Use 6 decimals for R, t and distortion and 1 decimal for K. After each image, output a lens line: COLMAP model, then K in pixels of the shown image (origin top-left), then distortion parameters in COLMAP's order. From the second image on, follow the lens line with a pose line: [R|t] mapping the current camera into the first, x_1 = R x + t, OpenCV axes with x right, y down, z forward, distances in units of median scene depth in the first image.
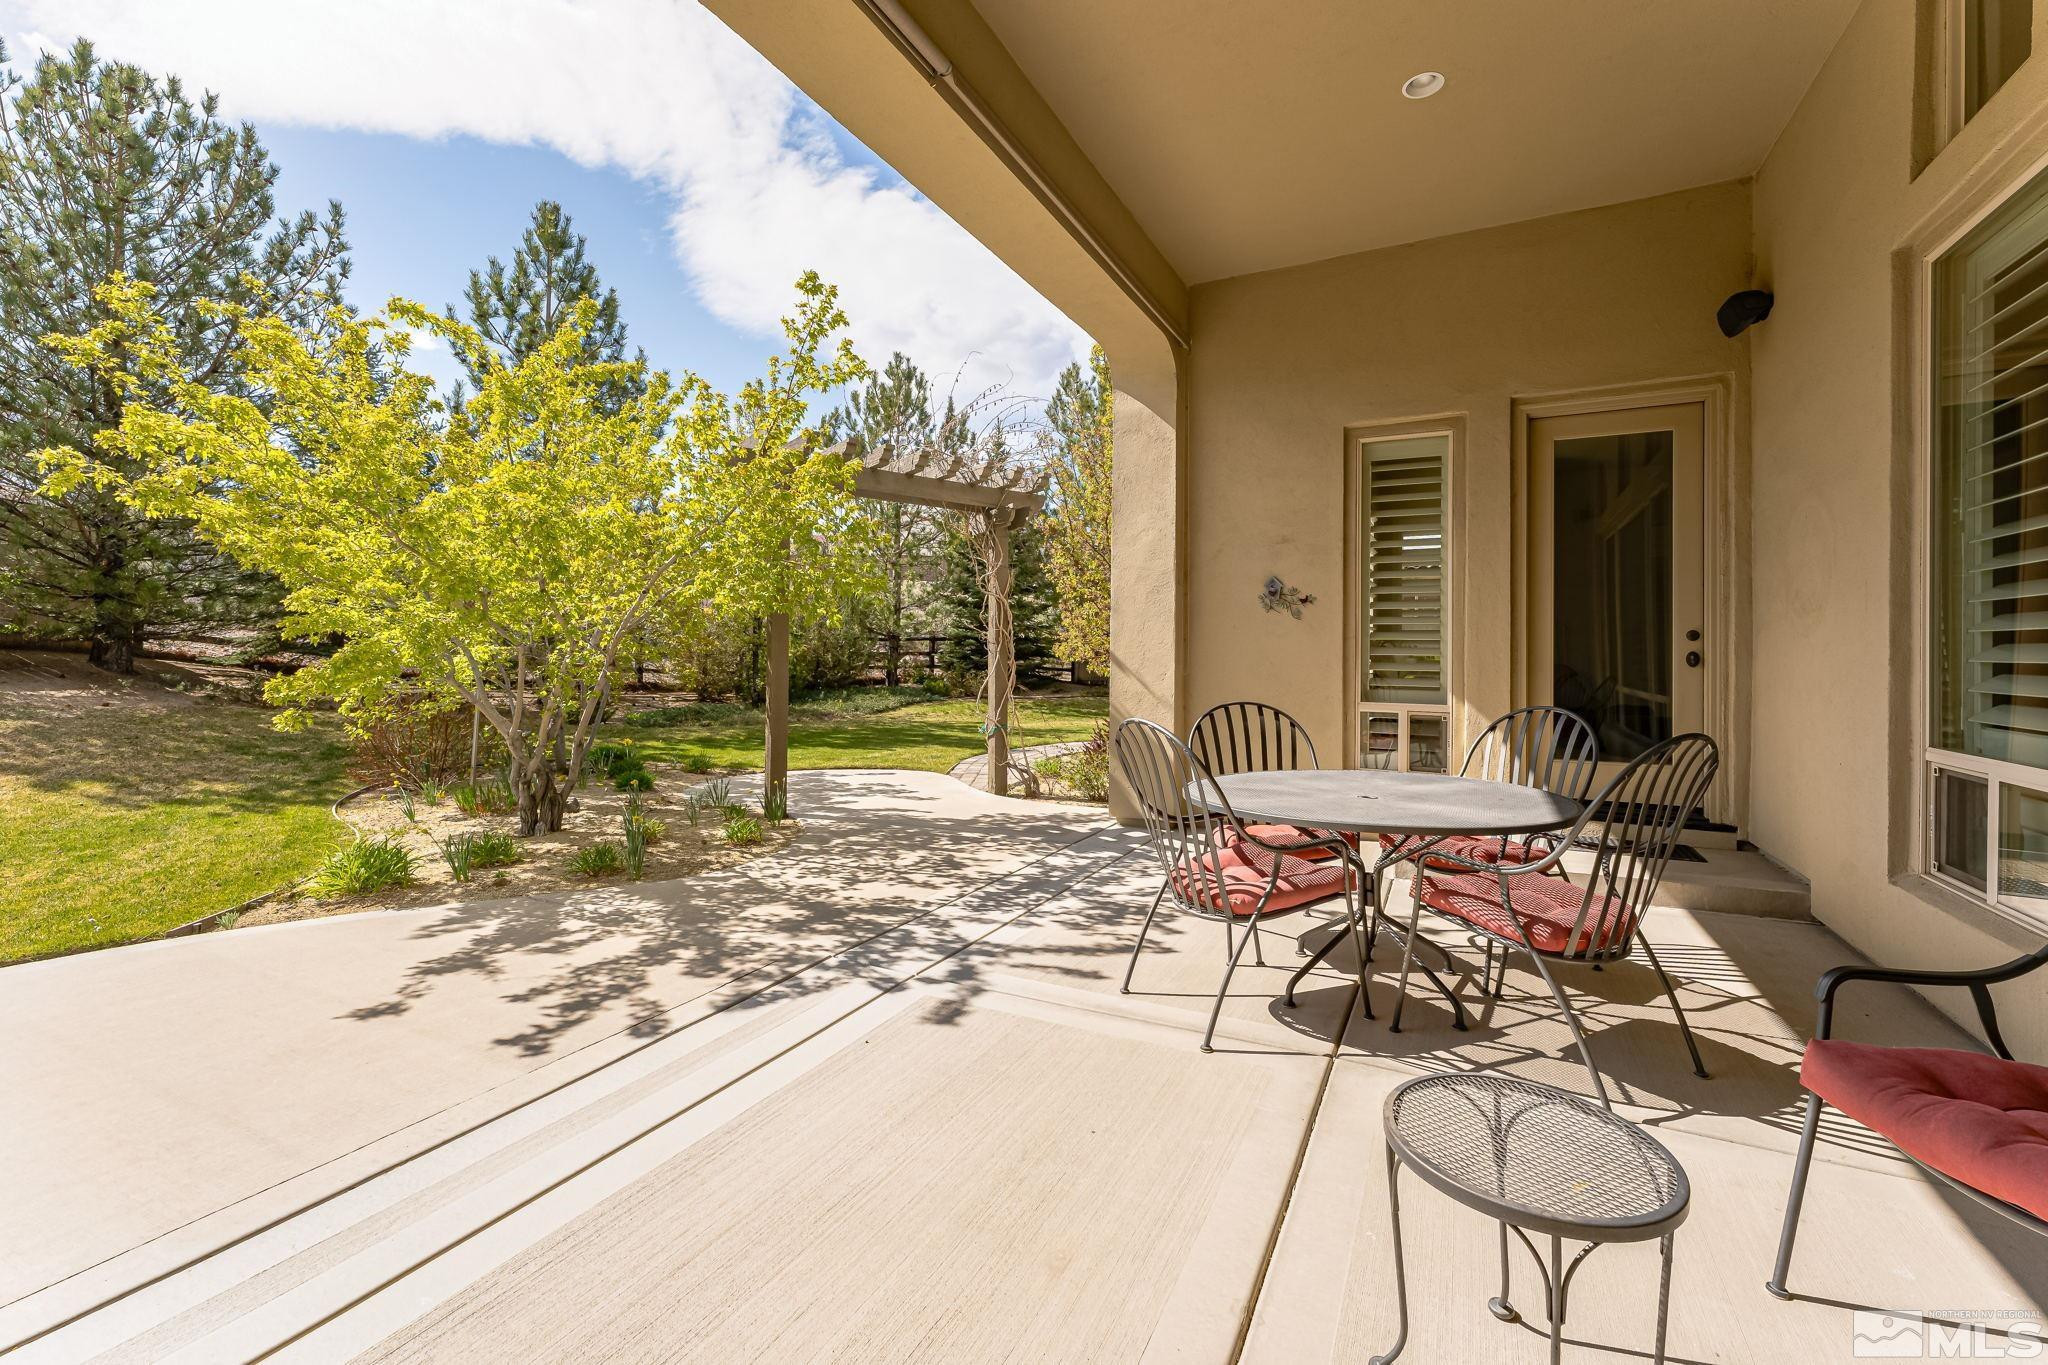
lens RADIAL K [[879.1, 0, 1050.3], [0, 879.1, 625.5], [0, 0, 1]] dist [0.002898, 0.001809]
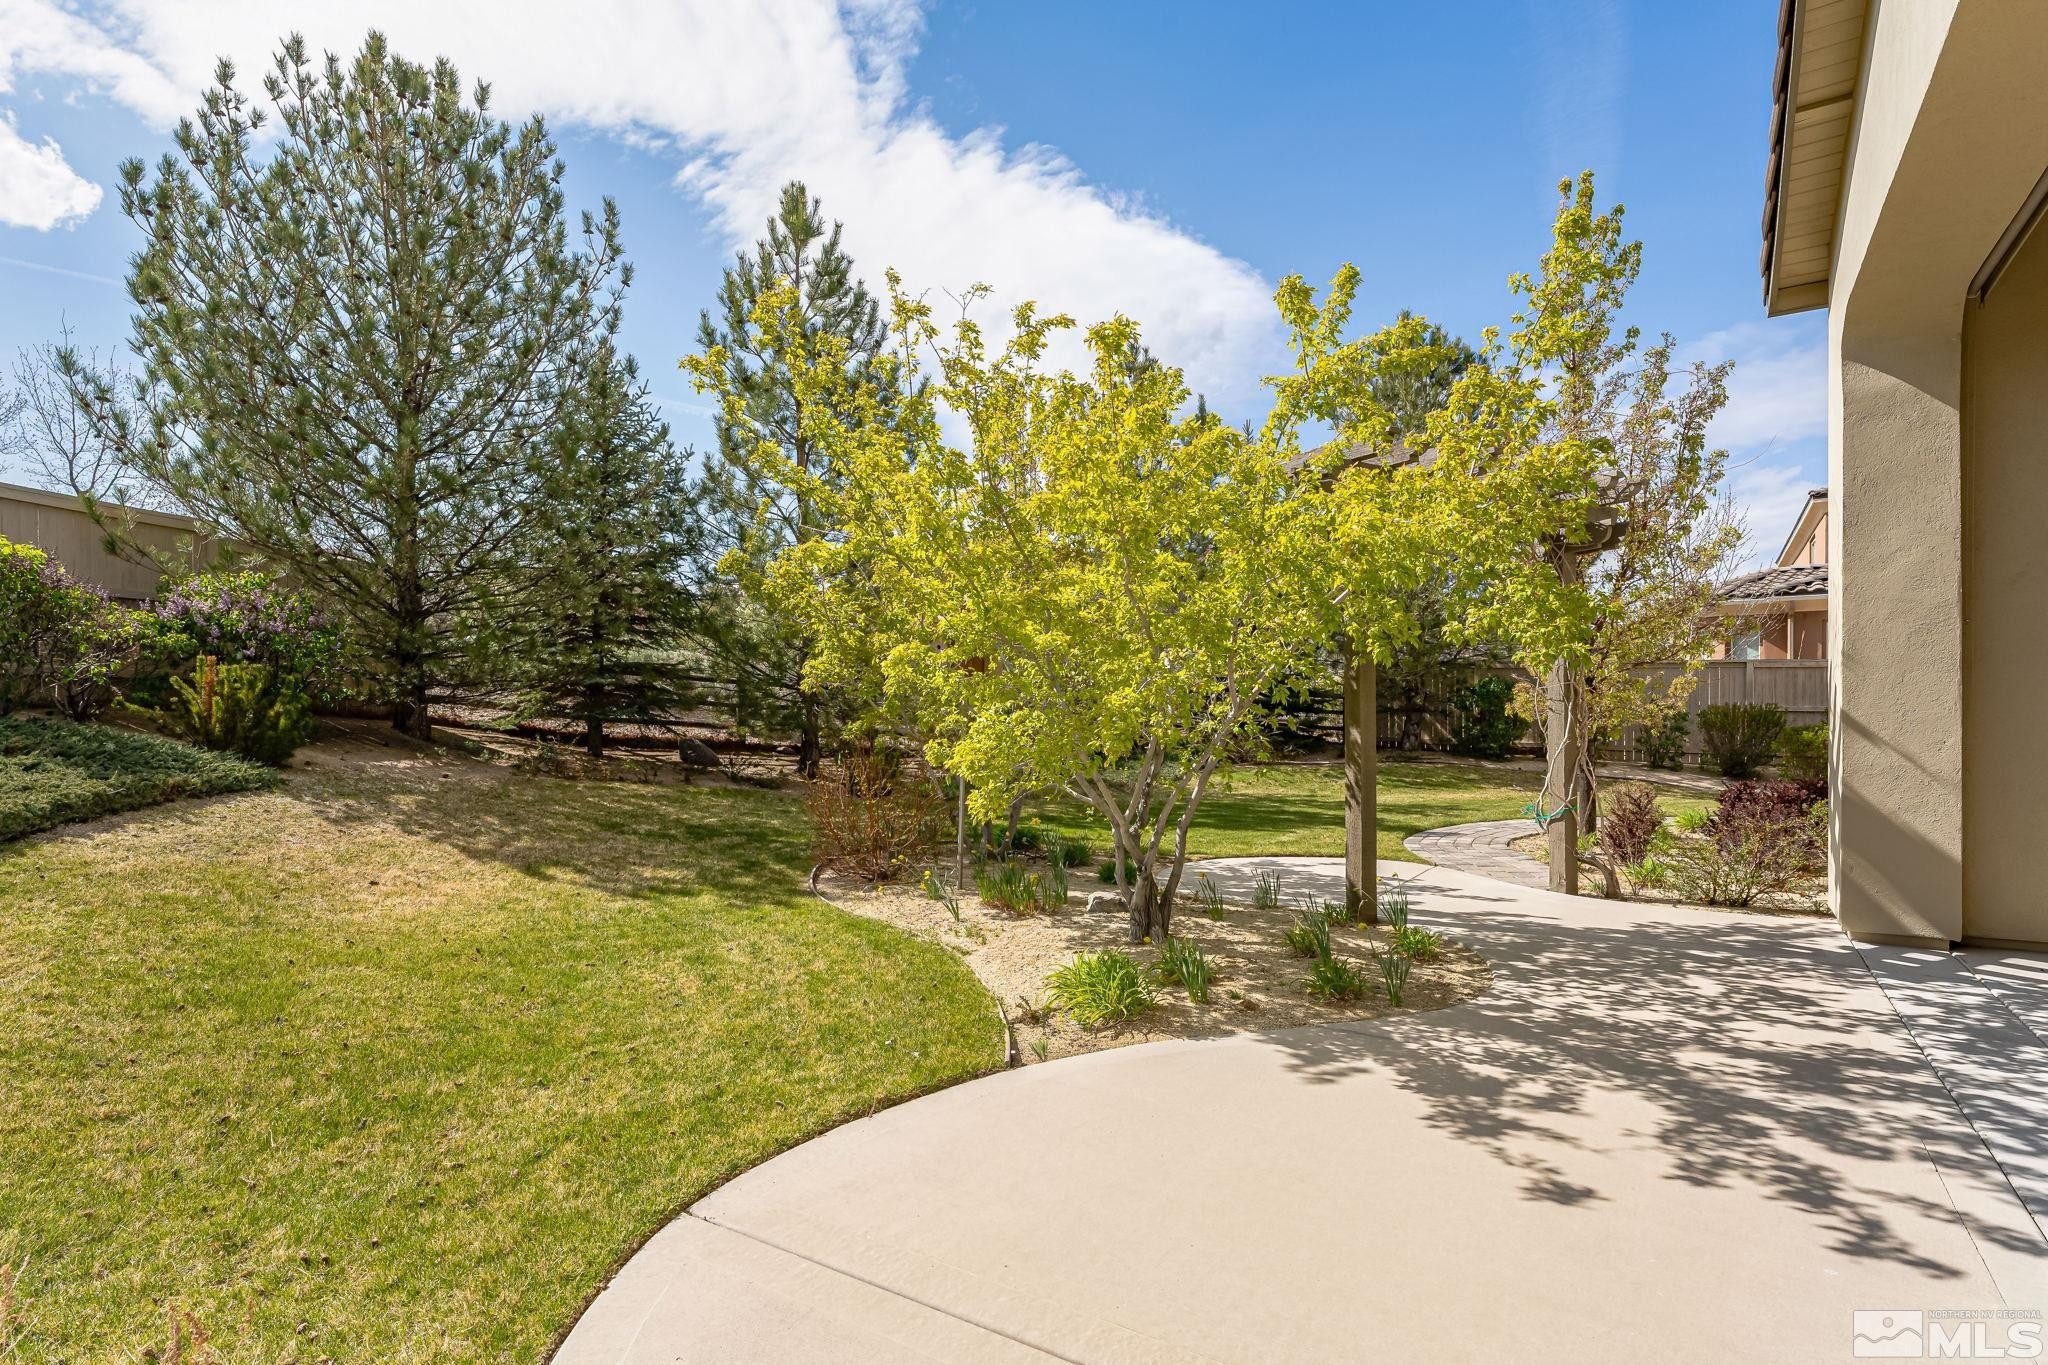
lens RADIAL K [[1059.8, 0, 1023.6], [0, 1059.8, 698.7], [0, 0, 1]] dist [0.003625, 0.000200]
pose [[0.991429, -0.009597, -0.130293, -0.828585], [0.012776, 0.999640, 0.023583, -0.019781], [0.130020, -0.025046, 0.991195, 0.014659]]
